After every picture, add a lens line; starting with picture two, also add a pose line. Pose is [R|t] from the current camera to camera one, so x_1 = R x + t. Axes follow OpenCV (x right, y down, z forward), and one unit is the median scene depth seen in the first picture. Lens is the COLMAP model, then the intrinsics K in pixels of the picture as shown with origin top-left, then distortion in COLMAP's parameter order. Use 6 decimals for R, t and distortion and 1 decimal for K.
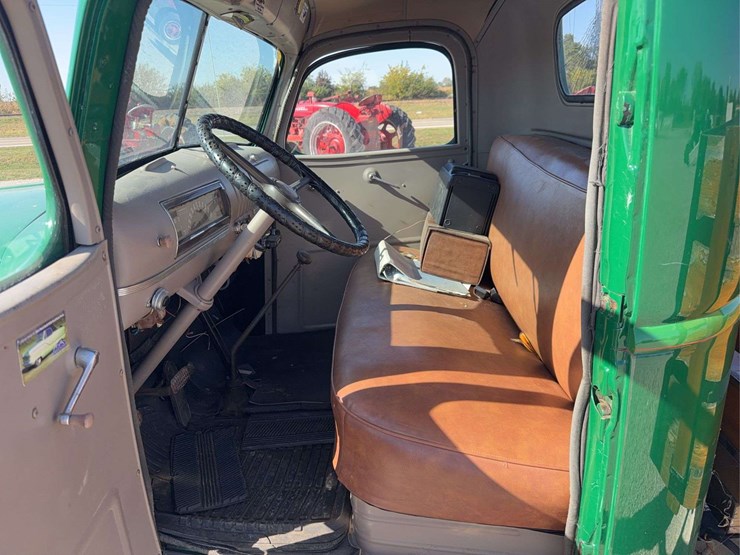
lens RADIAL K [[524.7, 0, 370.0], [0, 524.7, 277.5], [0, 0, 1]] dist [0.061487, -0.093751]
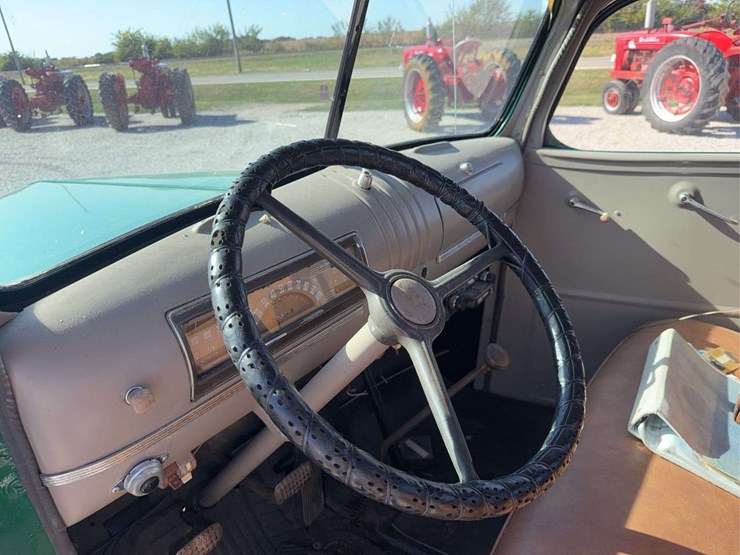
lens RADIAL K [[531.6, 0, 366.4], [0, 531.6, 271.5], [0, 0, 1]] dist [0.001692, -0.002360]
pose [[0.831037, 0.202579, -0.518014, 0.031810], [-0.147103, 0.978204, 0.146552, -0.145998], [0.536412, -0.045589, 0.842724, 0.312472]]
